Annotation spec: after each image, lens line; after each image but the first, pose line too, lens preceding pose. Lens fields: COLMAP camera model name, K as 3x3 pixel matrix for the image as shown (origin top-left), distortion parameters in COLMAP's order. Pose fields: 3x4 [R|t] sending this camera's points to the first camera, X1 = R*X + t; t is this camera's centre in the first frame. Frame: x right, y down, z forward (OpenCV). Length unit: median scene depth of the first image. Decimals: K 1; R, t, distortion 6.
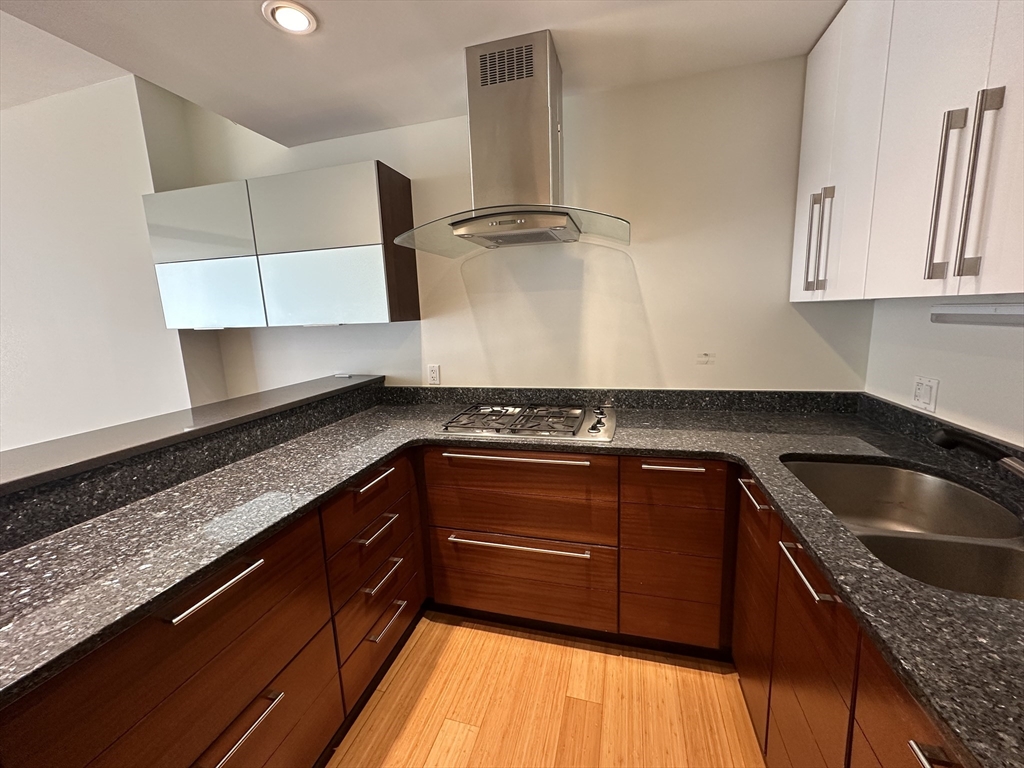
lens RADIAL K [[406.5, 0, 514.4], [0, 406.5, 382.4], [0, 0, 1]] dist [-0.002813, 0.000992]
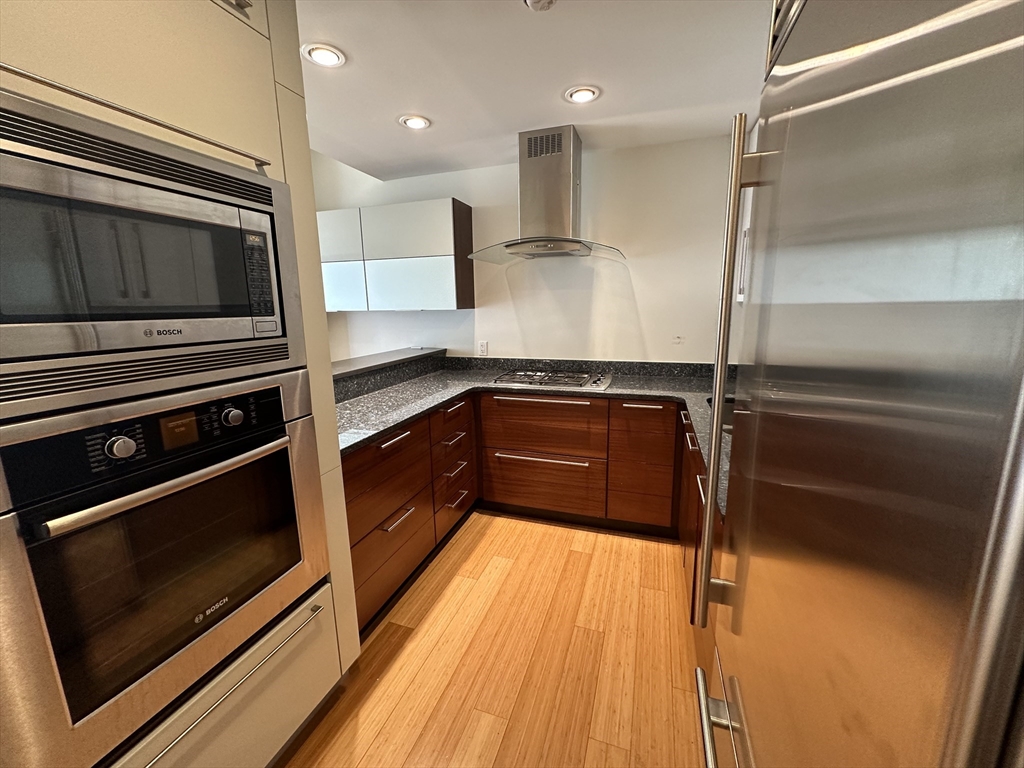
lens RADIAL K [[406.5, 0, 513.5], [0, 406.5, 380.8], [0, 0, 1]] dist [-0.002813, 0.000992]
pose [[0.997888, 0.032776, -0.056087, -0.019789], [-0.031843, 0.999341, 0.017446, 0.087736], [0.056622, -0.015623, 0.998273, -0.515181]]
